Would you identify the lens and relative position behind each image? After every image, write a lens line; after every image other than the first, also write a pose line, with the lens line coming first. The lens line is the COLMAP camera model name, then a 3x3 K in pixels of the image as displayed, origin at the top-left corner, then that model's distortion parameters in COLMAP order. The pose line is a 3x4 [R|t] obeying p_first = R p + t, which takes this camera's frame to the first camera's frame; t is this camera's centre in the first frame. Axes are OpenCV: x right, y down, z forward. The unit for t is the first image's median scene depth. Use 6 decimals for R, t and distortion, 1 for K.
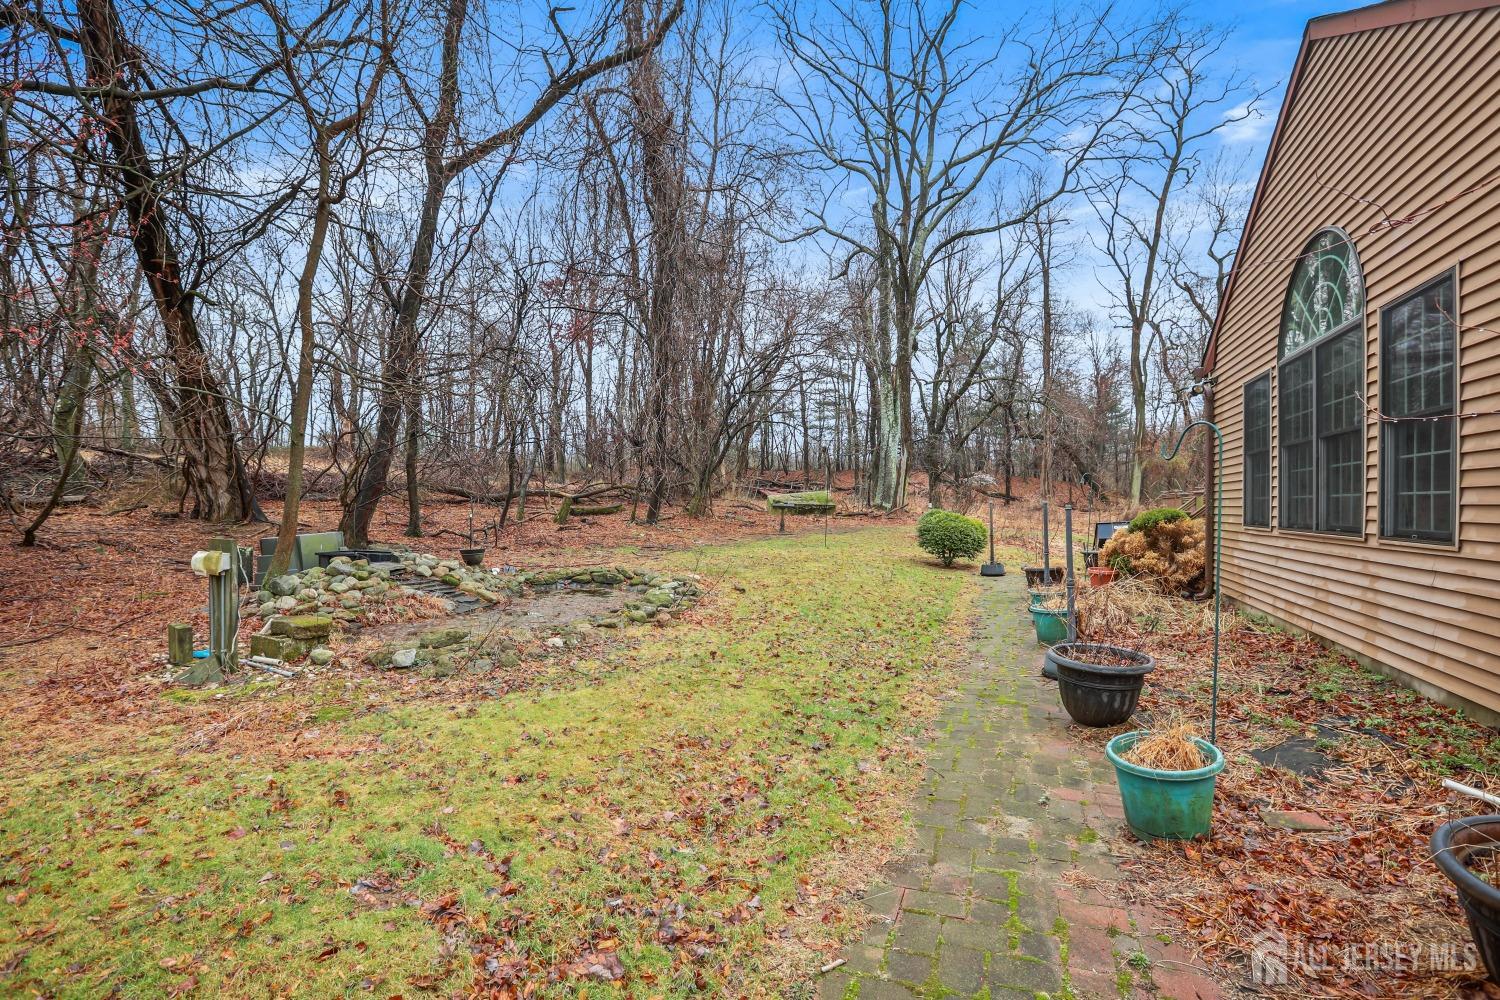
lens RADIAL K [[694.3, 0, 760.4], [0, 694.3, 494.0], [0, 0, 1]] dist [-0.019125, 0.004565]
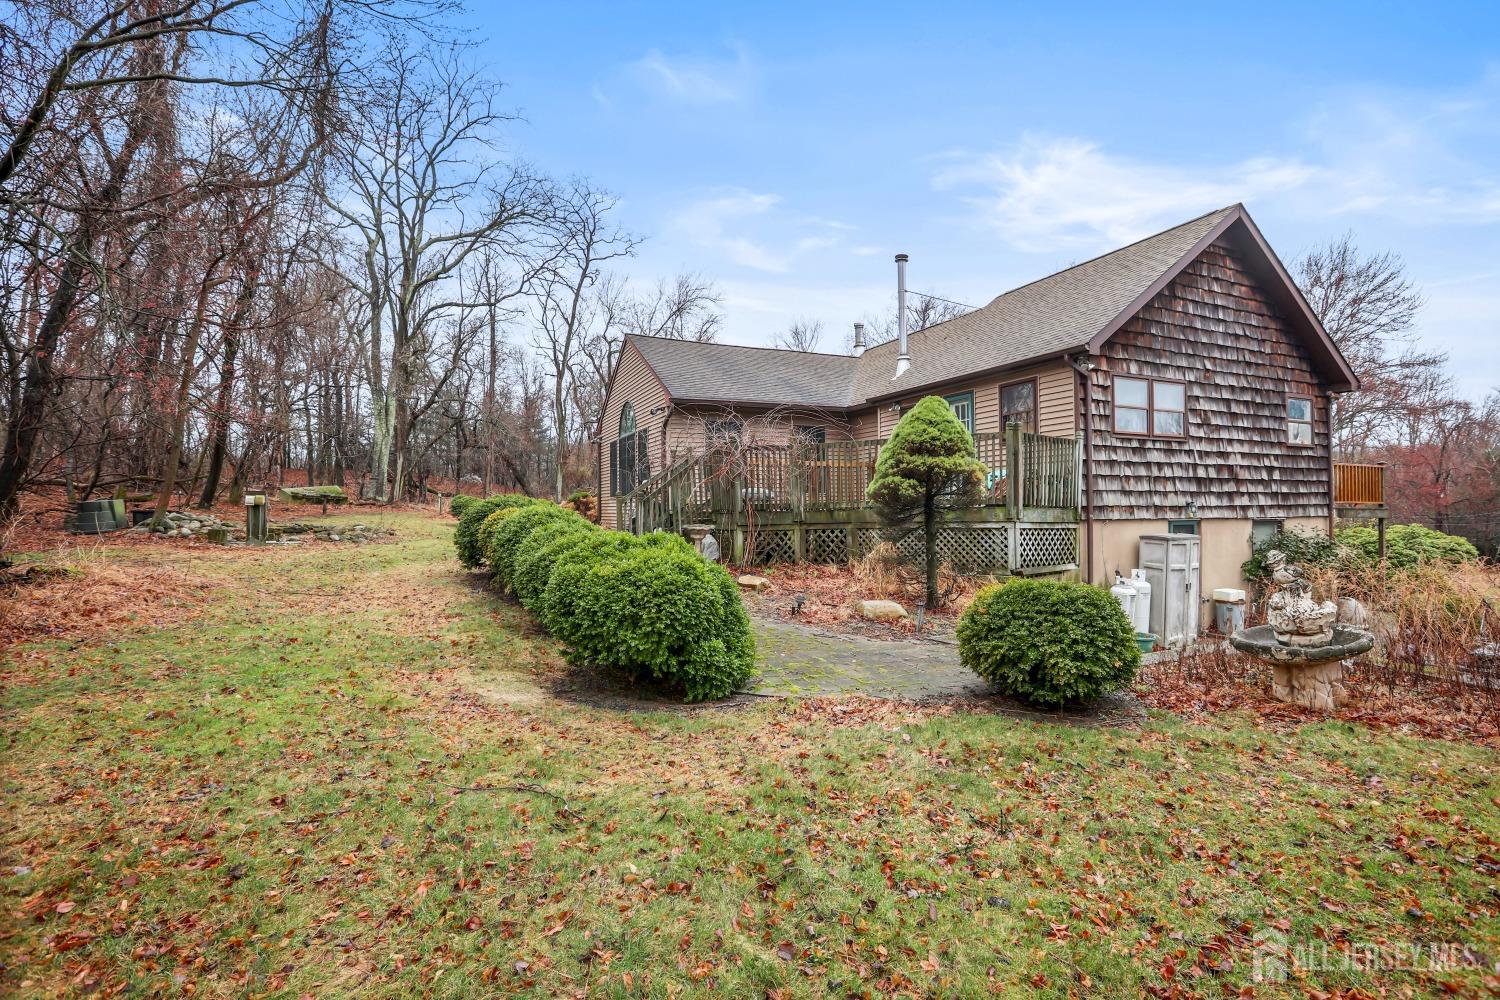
lens RADIAL K [[694.3, 0, 758.0], [0, 694.3, 498.2], [0, 0, 1]] dist [-0.019125, 0.004565]
pose [[0.701982, 0.001856, 0.712193, -0.199651], [-0.002350, 0.999997, -0.000290, 0.013360], [-0.712191, -0.001470, 0.701984, -0.319884]]
